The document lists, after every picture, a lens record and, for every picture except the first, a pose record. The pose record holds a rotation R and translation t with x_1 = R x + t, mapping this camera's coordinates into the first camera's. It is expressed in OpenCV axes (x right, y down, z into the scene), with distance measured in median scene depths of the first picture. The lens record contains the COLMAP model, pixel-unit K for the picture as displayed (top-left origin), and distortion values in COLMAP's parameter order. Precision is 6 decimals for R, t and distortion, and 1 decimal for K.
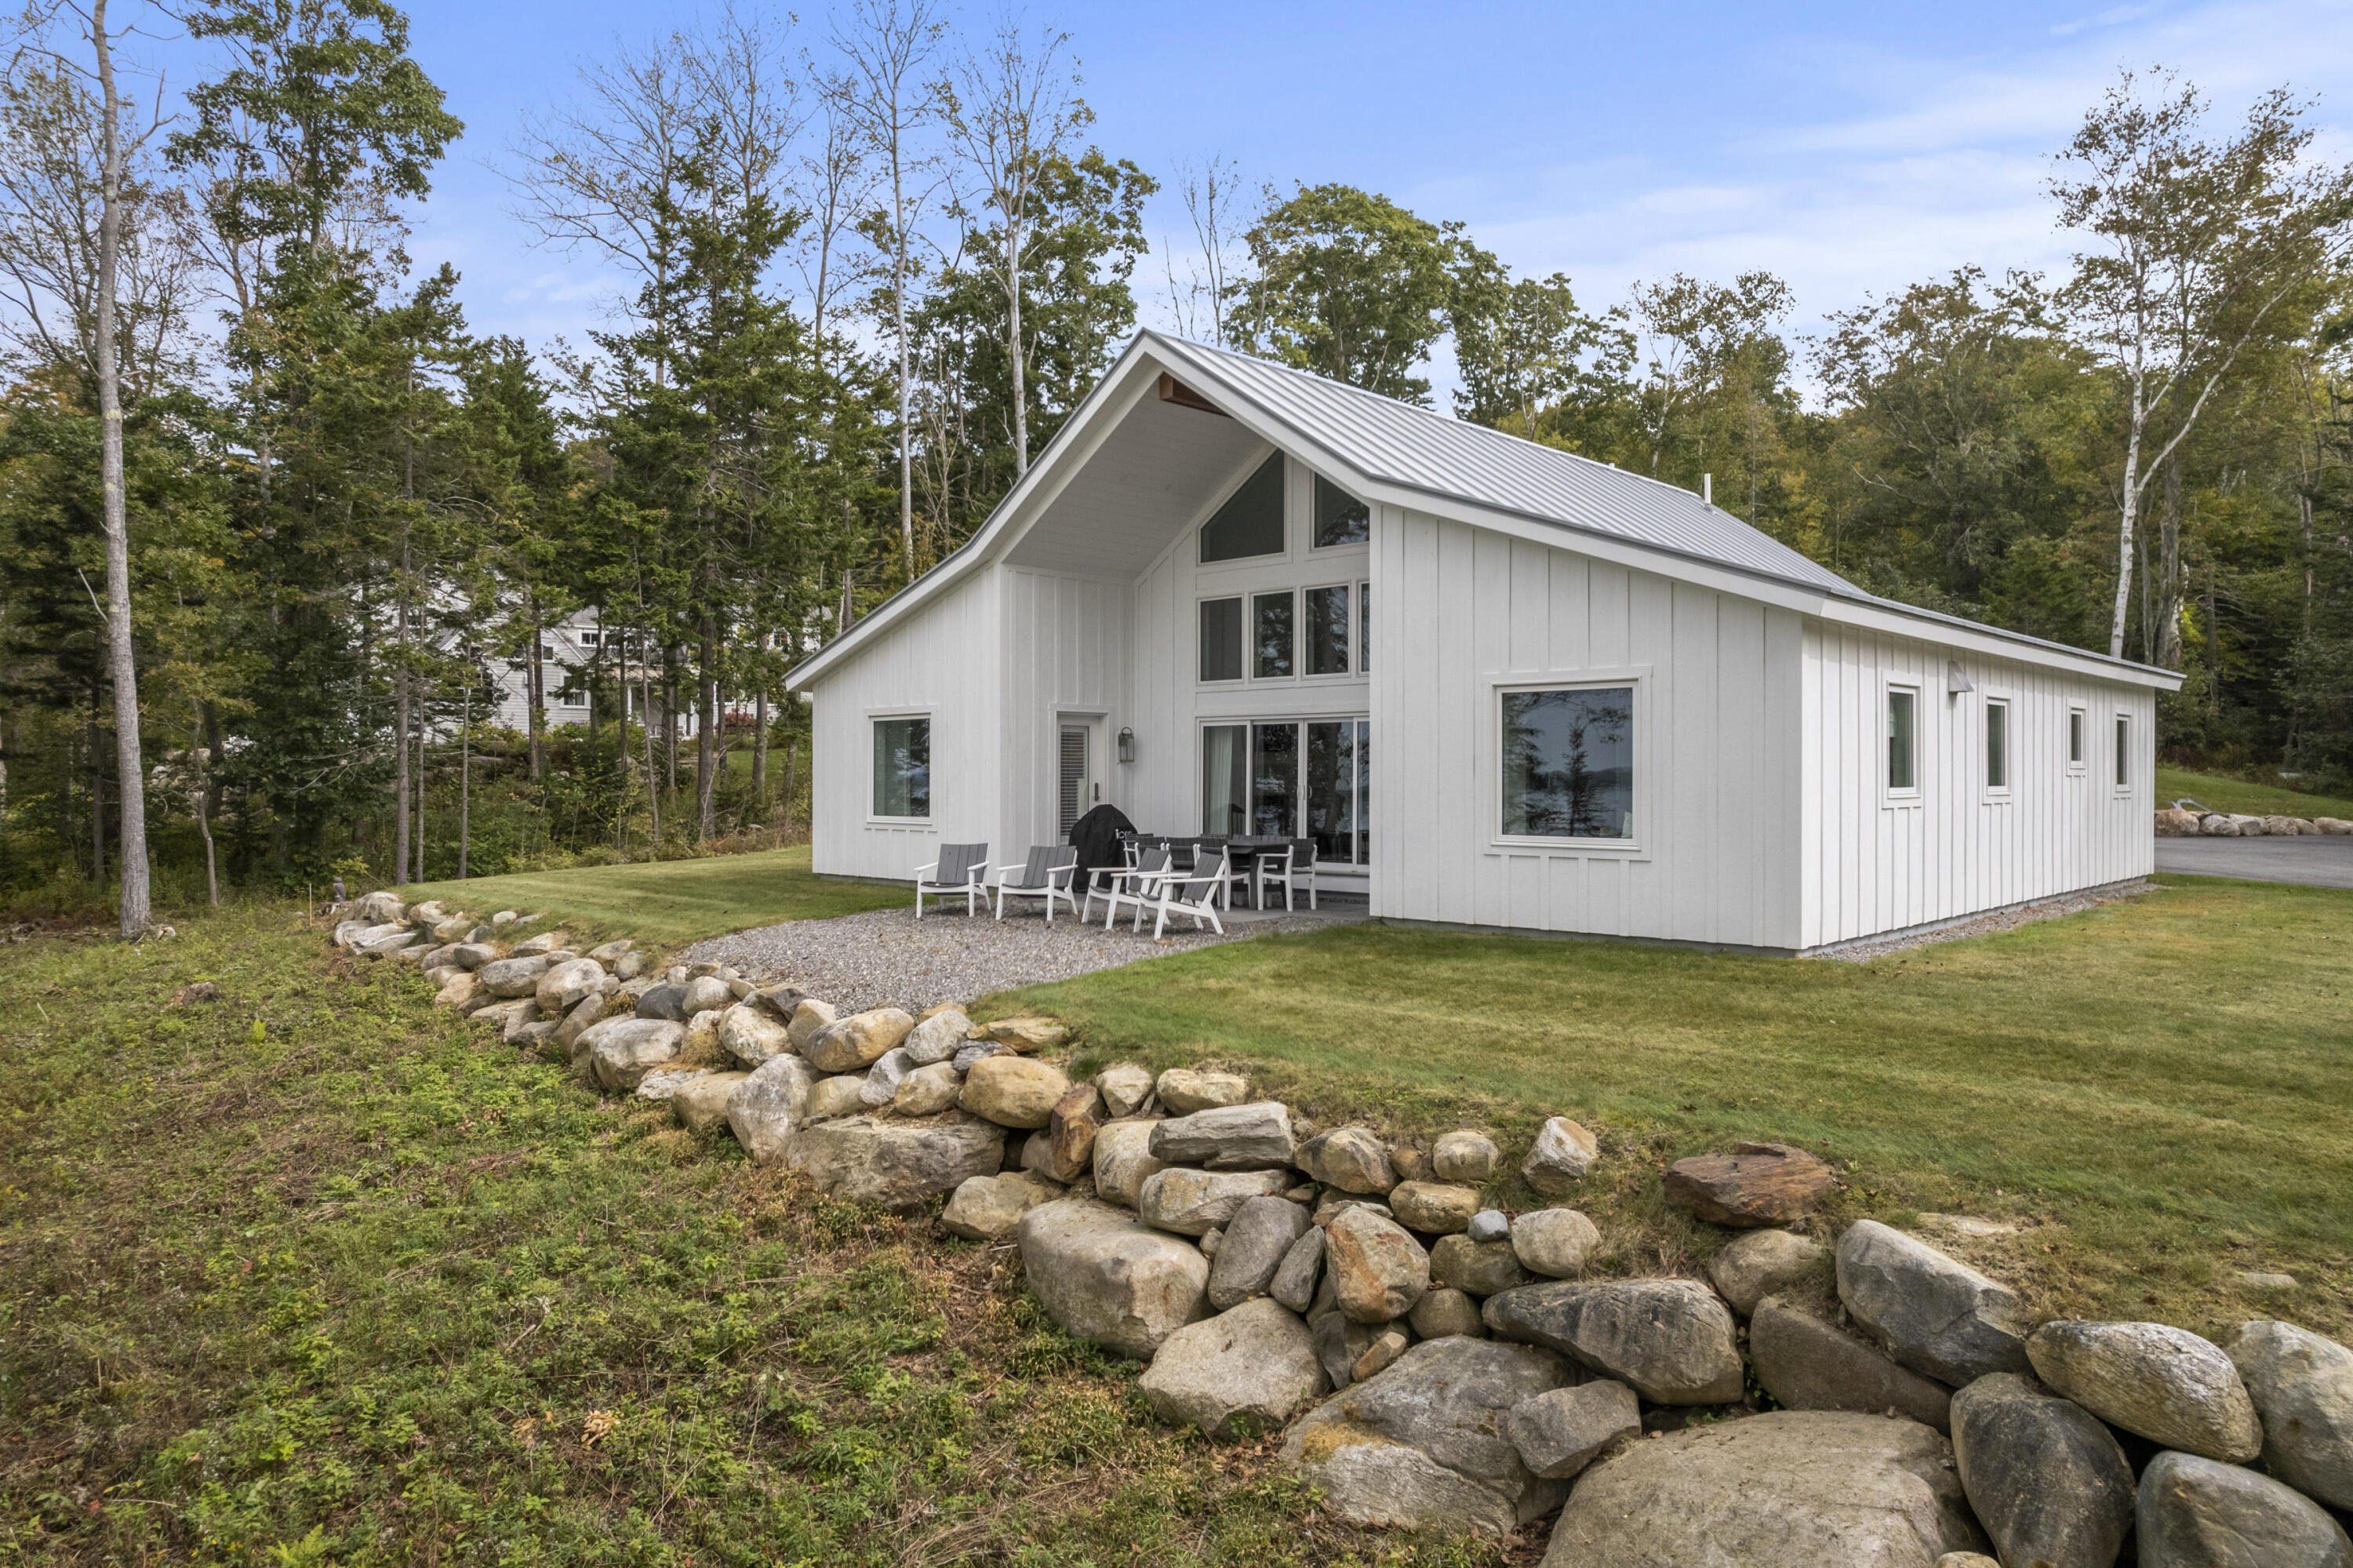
lens RADIAL K [[1517.7, 0, 1176.5], [0, 1517.7, 784.0], [0, 0, 1]] dist [-0.056625, 0.053998]
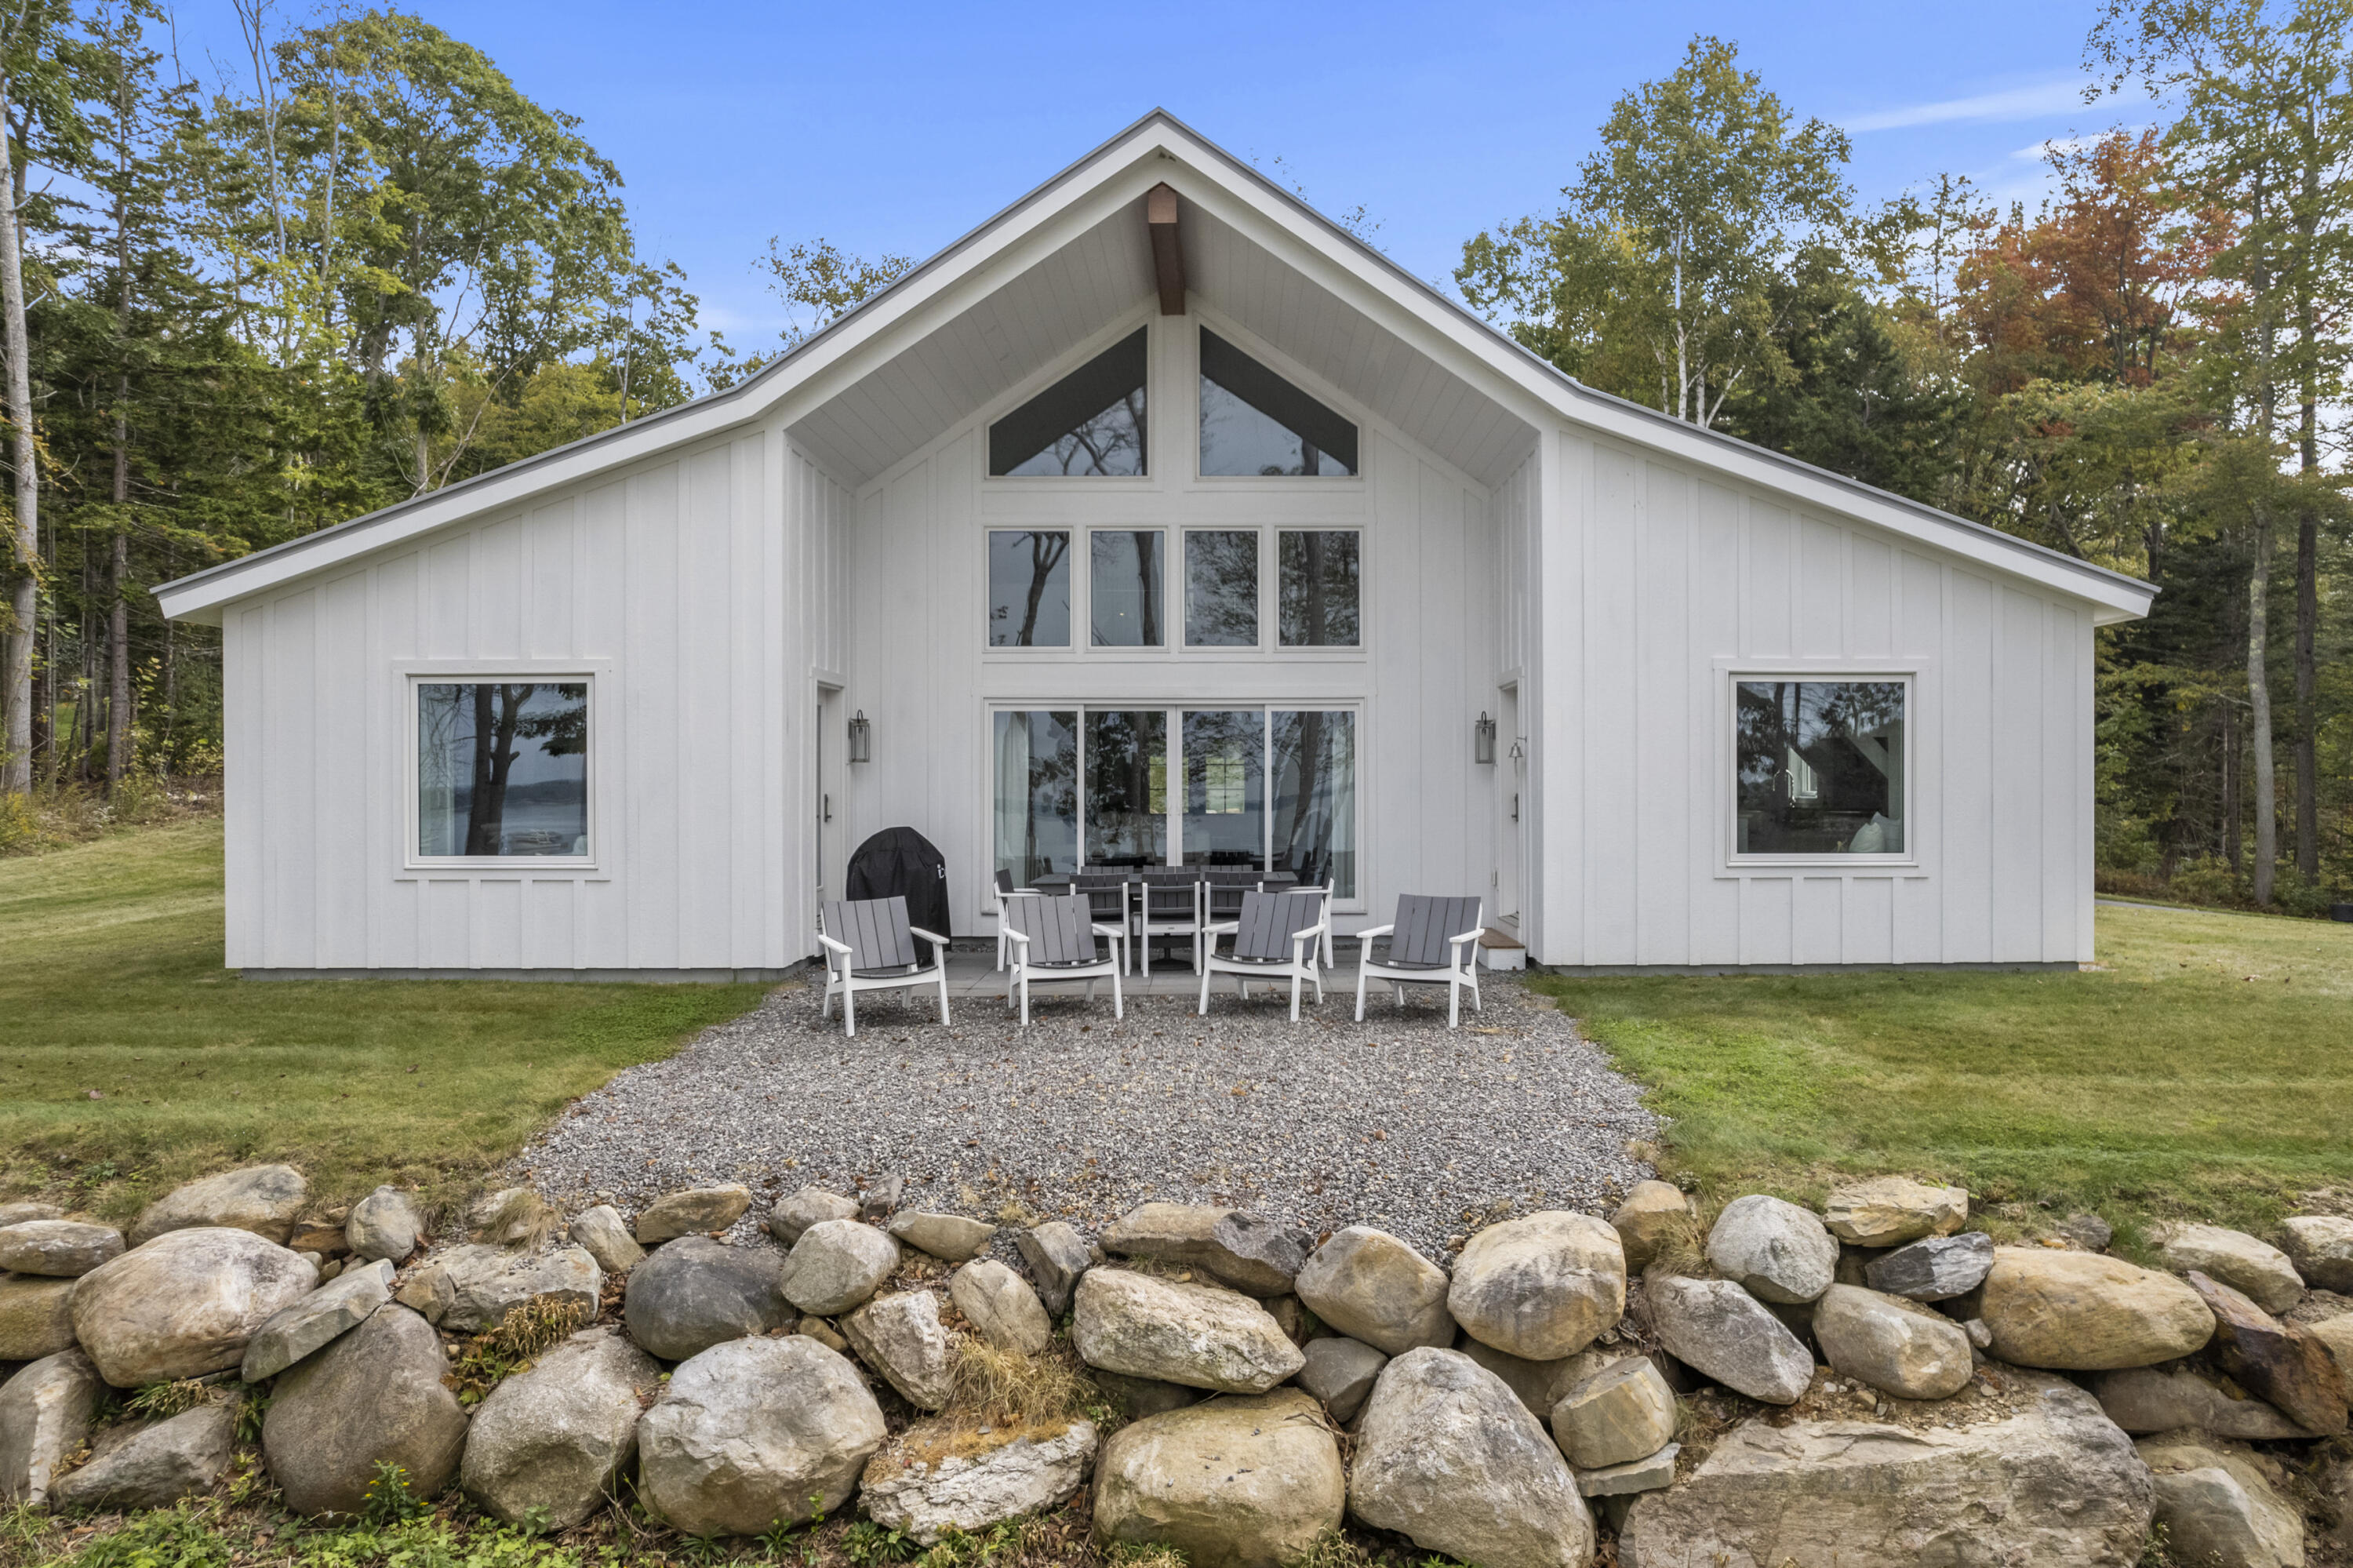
lens RADIAL K [[1517.7, 0, 1176.5], [0, 1517.7, 784.0], [0, 0, 1]] dist [-0.056625, 0.053998]
pose [[0.709070, -0.005785, 0.705115, -0.421822], [0.006817, 0.999976, 0.001349, -0.005368], [-0.705106, 0.003850, 0.709092, 0.460576]]
